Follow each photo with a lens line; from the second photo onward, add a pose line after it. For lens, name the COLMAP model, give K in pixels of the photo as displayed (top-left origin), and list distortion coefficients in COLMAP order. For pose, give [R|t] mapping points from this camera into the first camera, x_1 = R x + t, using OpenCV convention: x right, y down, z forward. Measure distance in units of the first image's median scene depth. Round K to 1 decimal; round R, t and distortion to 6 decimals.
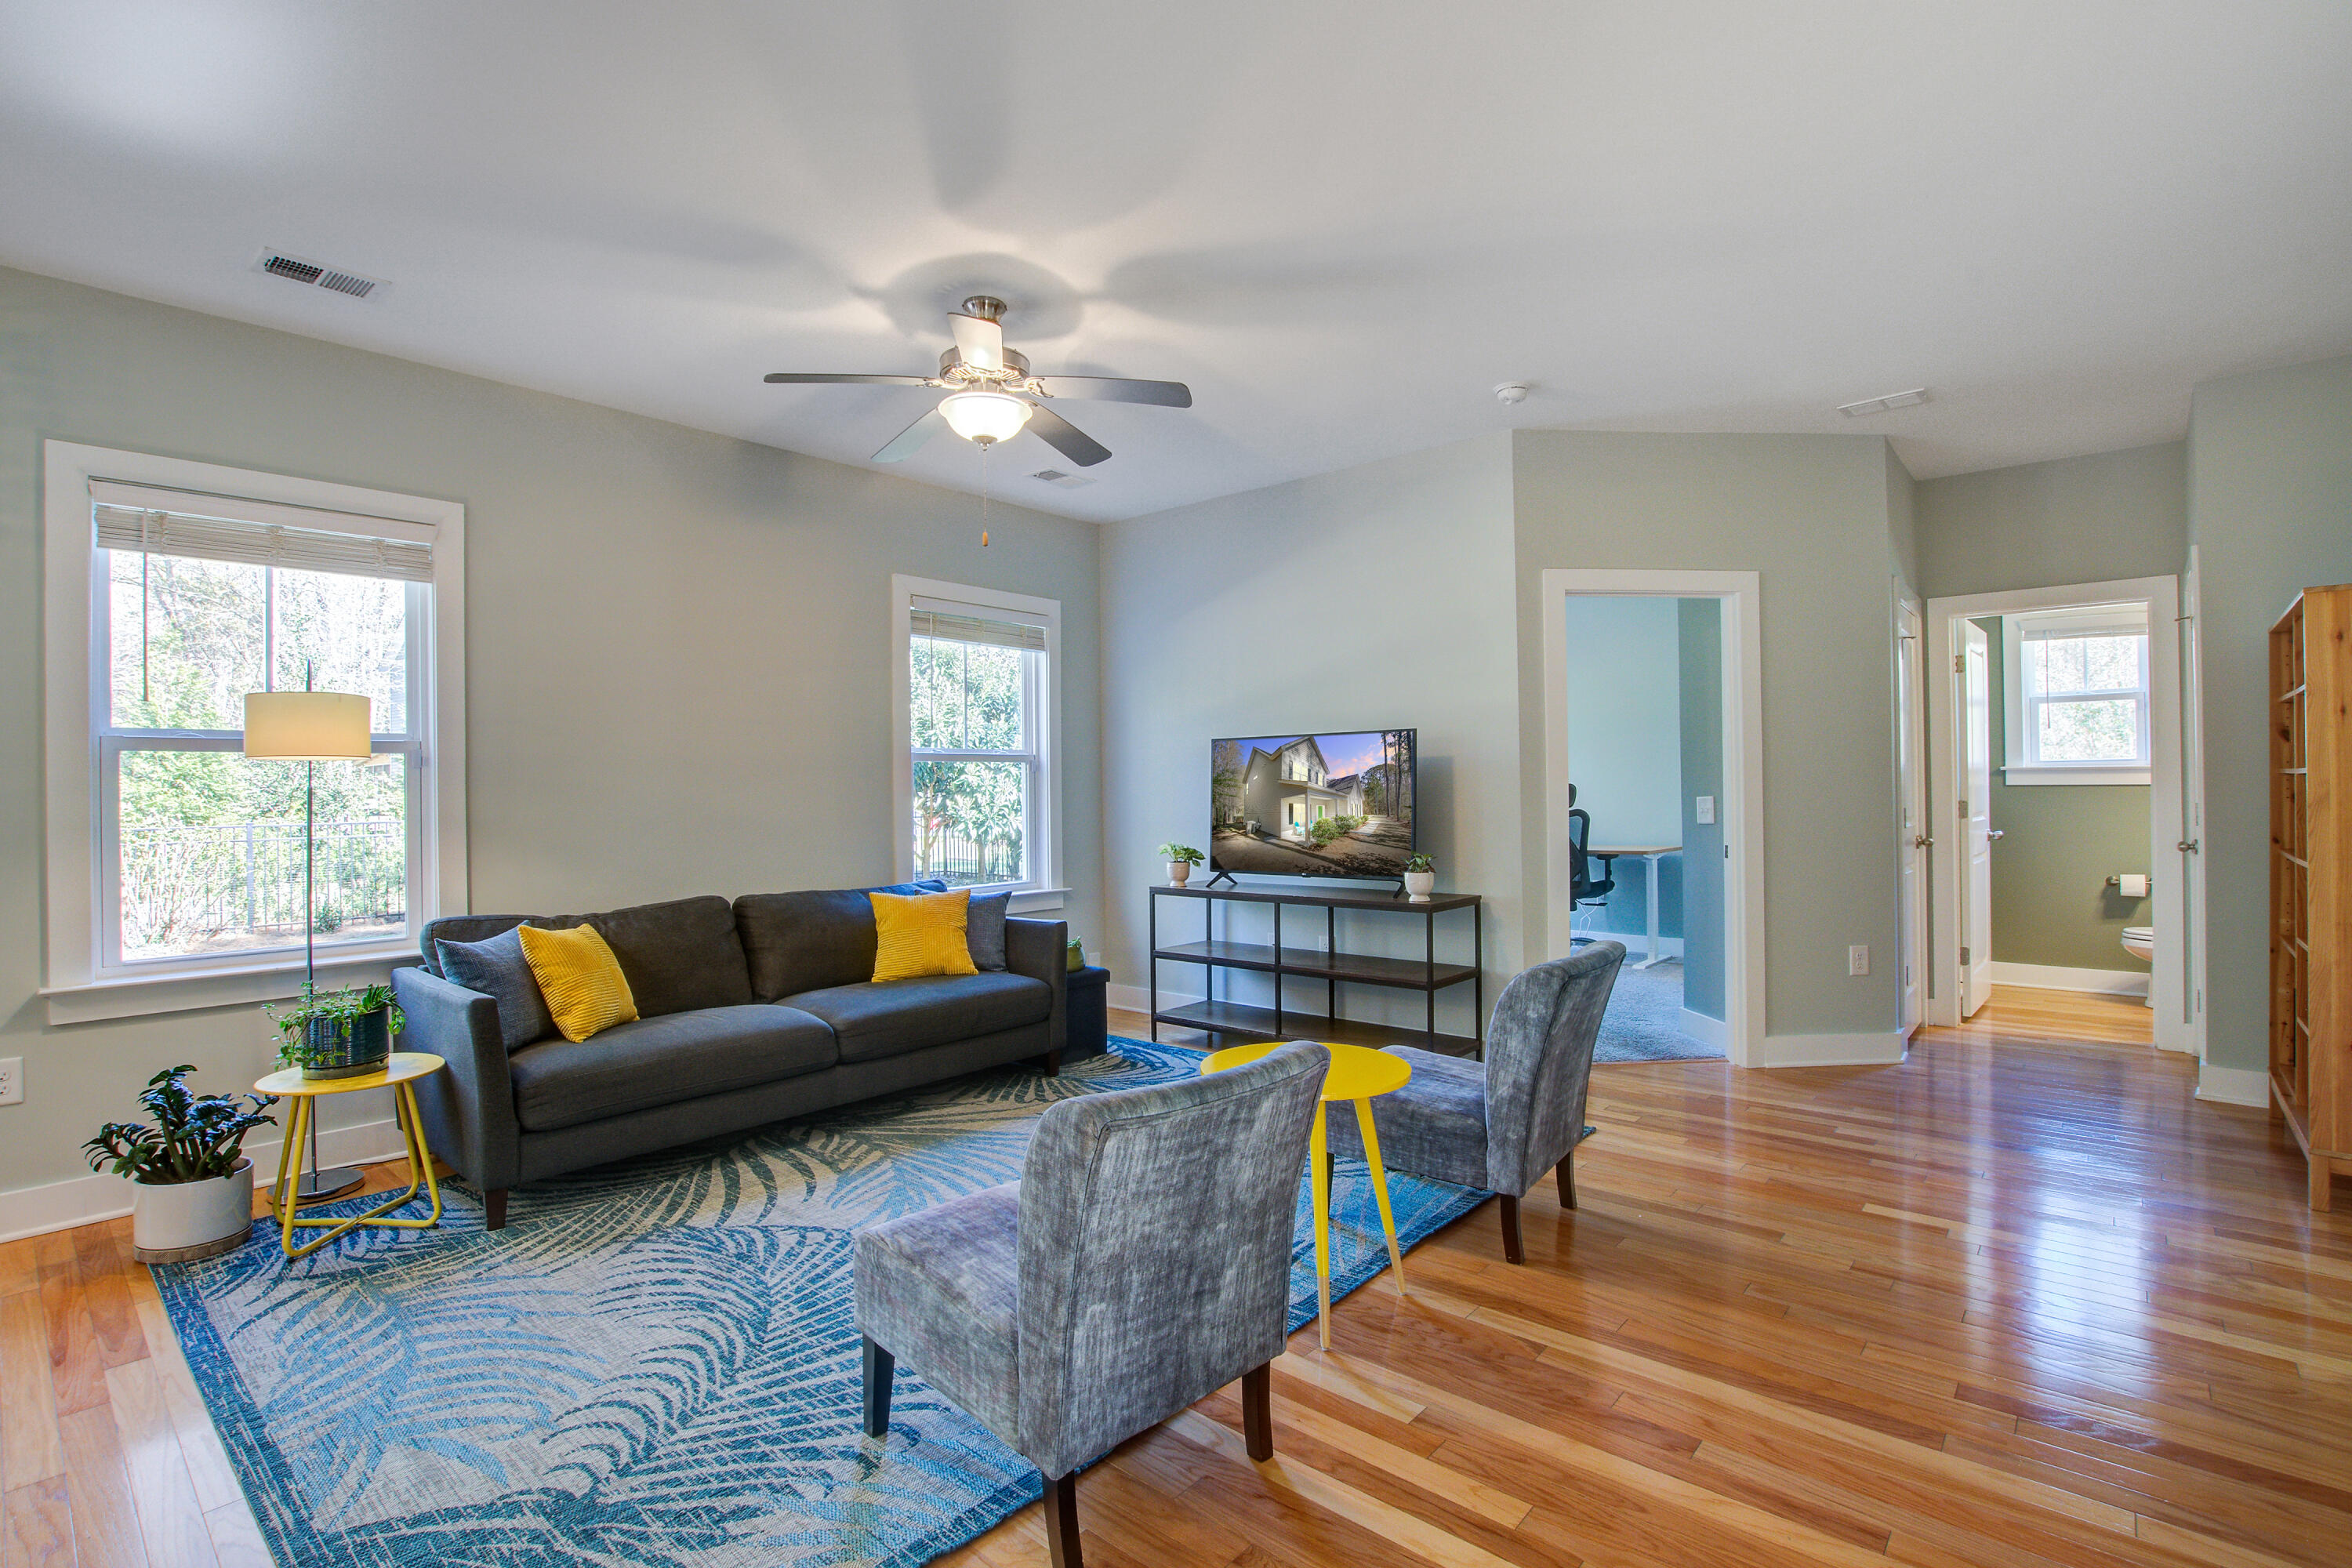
lens RADIAL K [[1094.8, 0, 1171.4], [0, 1094.8, 766.4], [0, 0, 1]] dist [-0.030913, 0.000553]
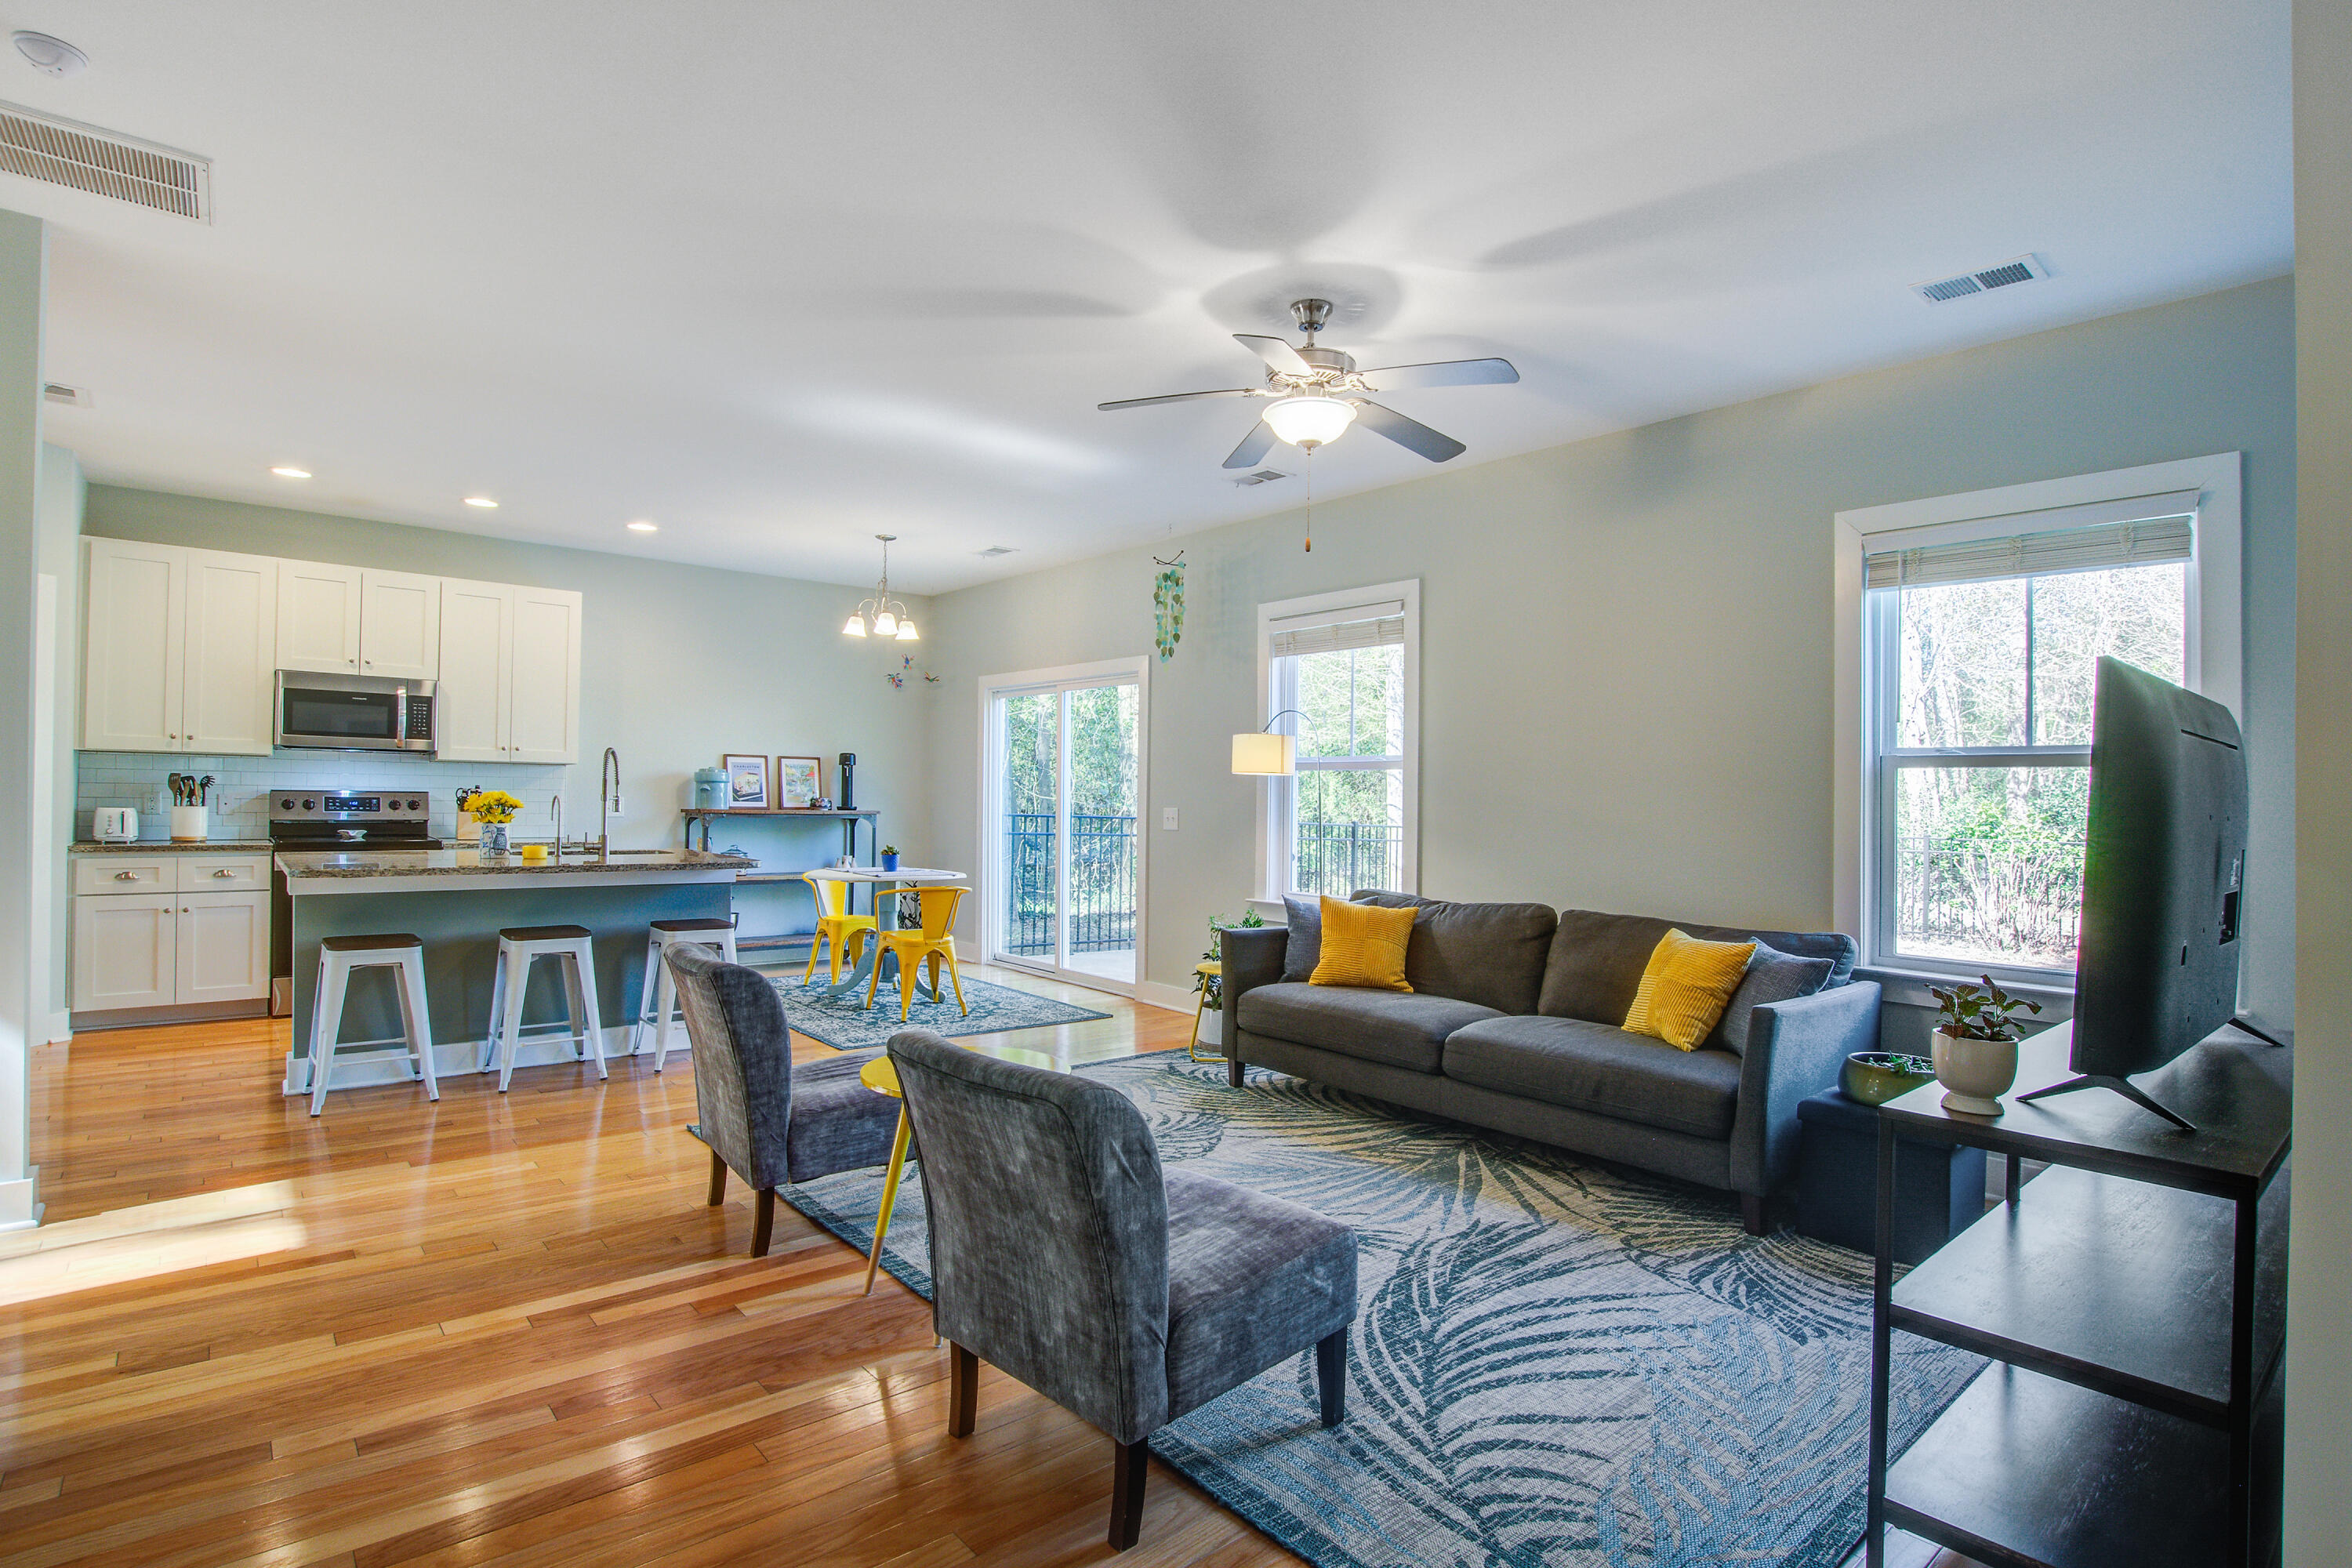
lens RADIAL K [[1167.2, 0, 1169.8], [0, 1167.2, 777.7], [0, 0, 1]] dist [-0.027554, 0.001873]
pose [[-0.146164, -0.006052, -0.989242, 0.975571], [0.002410, 0.999976, -0.006474, 0.009832], [0.989257, -0.003330, -0.146146, 1.128910]]
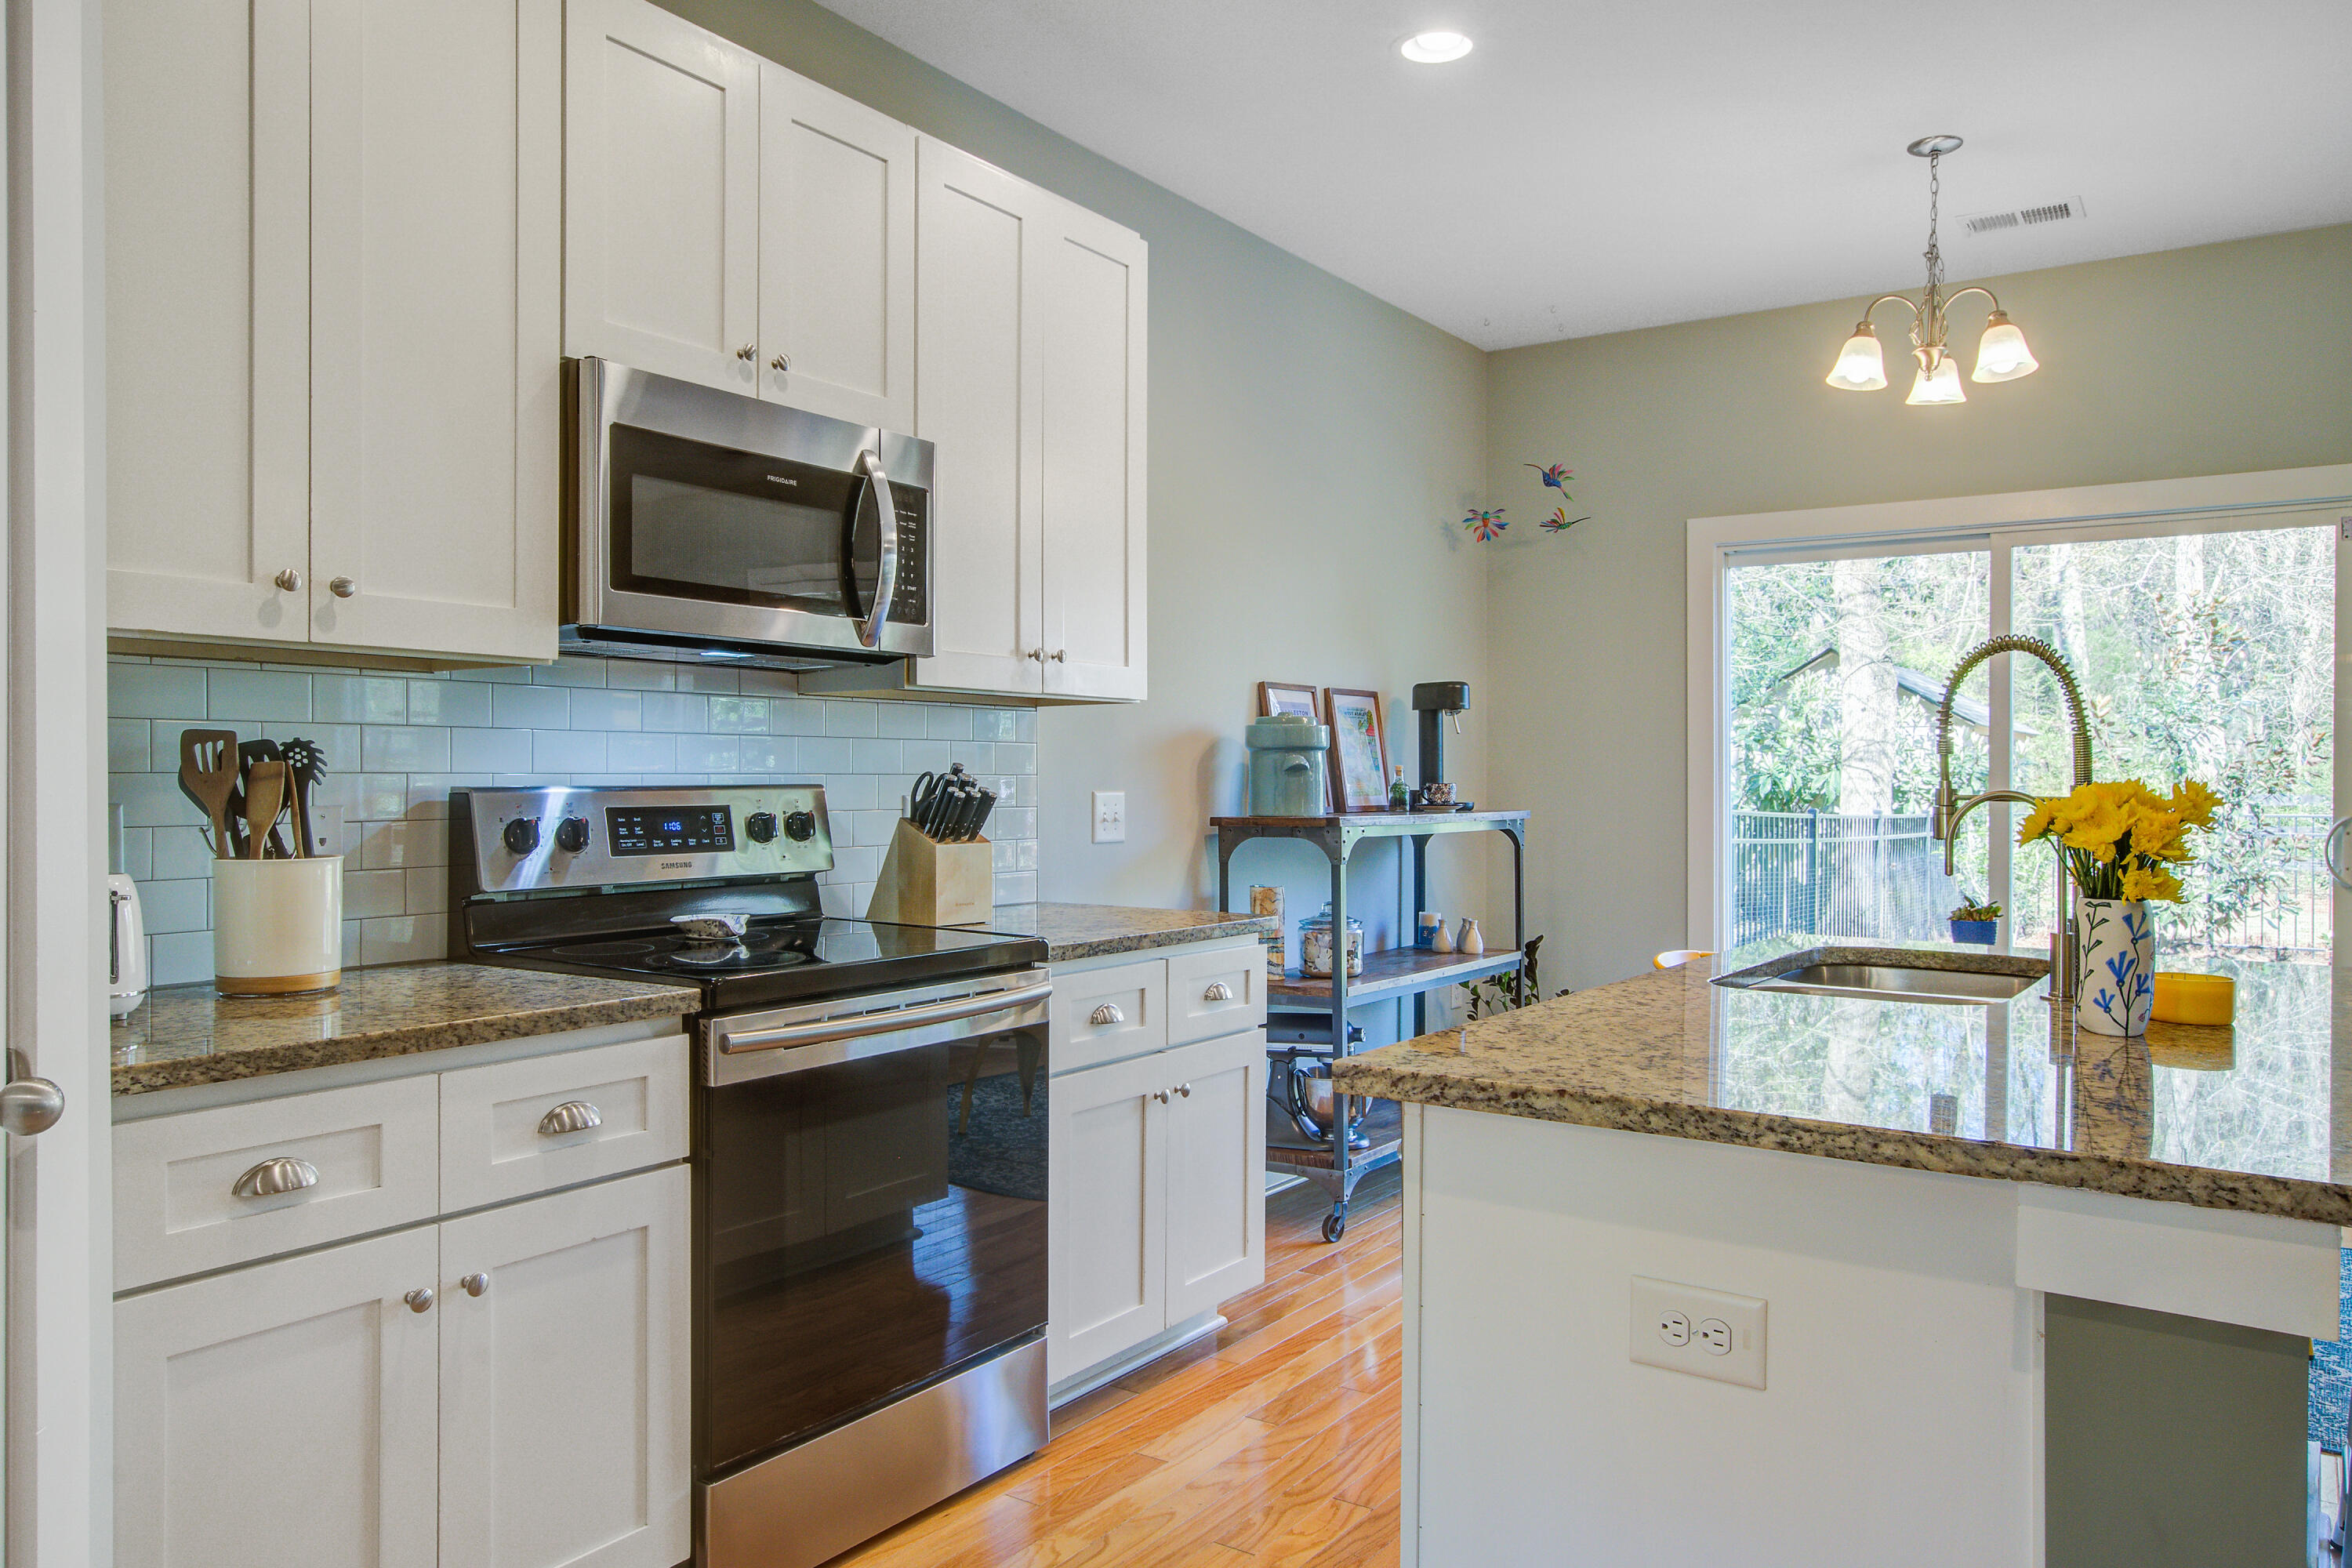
lens RADIAL K [[1675.0, 0, 1177.0], [0, 1675.0, 760.4], [0, 0, 1]] dist [0.012149, 0.002904]
pose [[0.129834, 0.005129, -0.991523, 0.086141], [0.012371, 0.999900, 0.006792, -0.001066], [0.991459, -0.013148, 0.129757, -0.498380]]
